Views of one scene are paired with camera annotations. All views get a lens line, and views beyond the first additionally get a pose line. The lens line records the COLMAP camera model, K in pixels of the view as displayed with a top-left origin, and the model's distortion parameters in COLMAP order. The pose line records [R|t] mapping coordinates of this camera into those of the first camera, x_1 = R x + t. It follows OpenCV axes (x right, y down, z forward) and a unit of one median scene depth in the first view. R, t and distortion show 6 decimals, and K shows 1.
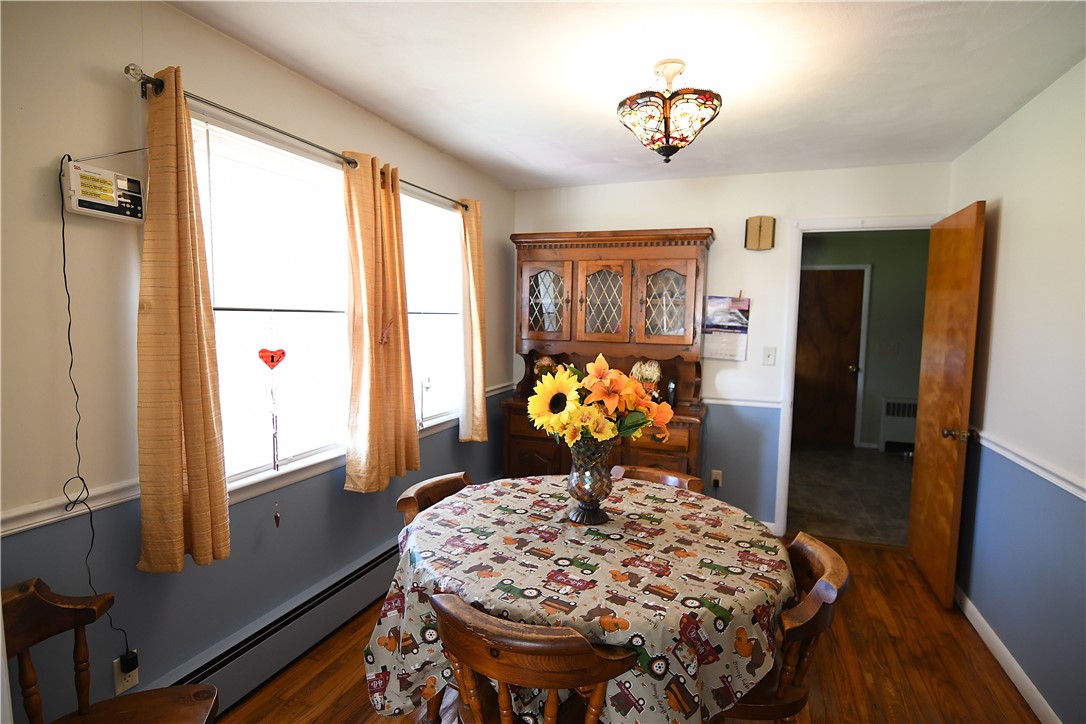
lens RADIAL K [[532.6, 0, 561.7], [0, 532.6, 375.4], [0, 0, 1]] dist [-0.009312, -0.000797]
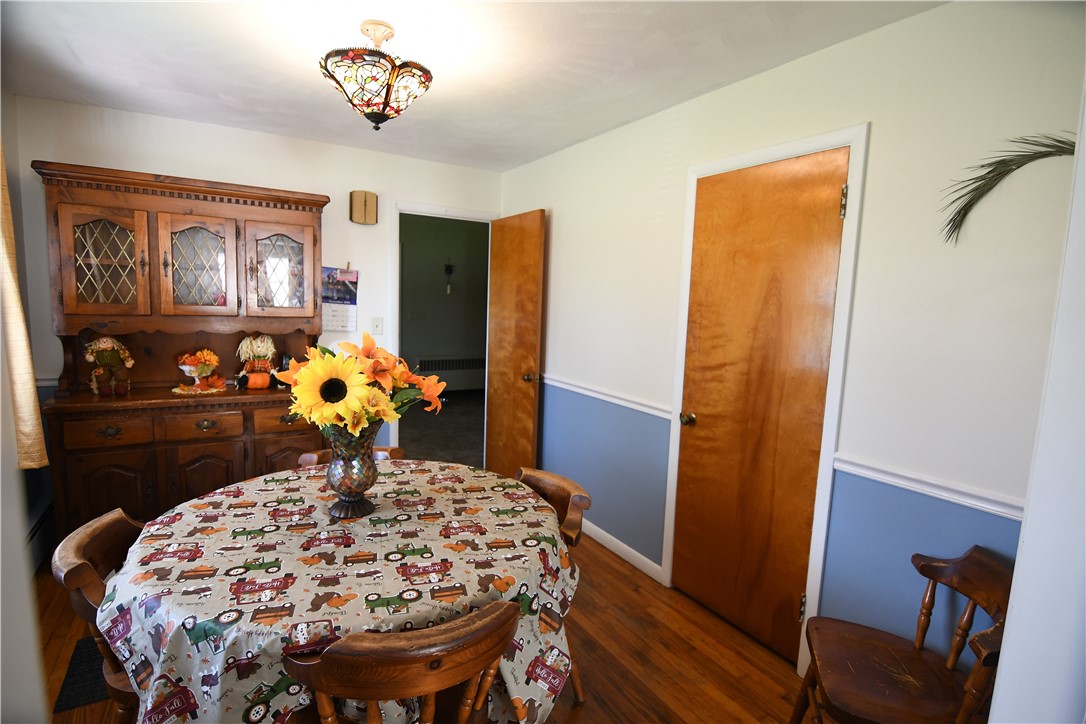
lens RADIAL K [[514.7, 0, 525.0], [0, 514.7, 372.1], [0, 0, 1]] dist [-0.006035, -0.003730]
pose [[0.649739, -0.102772, 0.753178, -0.377398], [0.058675, 0.994643, 0.085103, -0.026610], [-0.757889, -0.011101, 0.652289, 0.183270]]
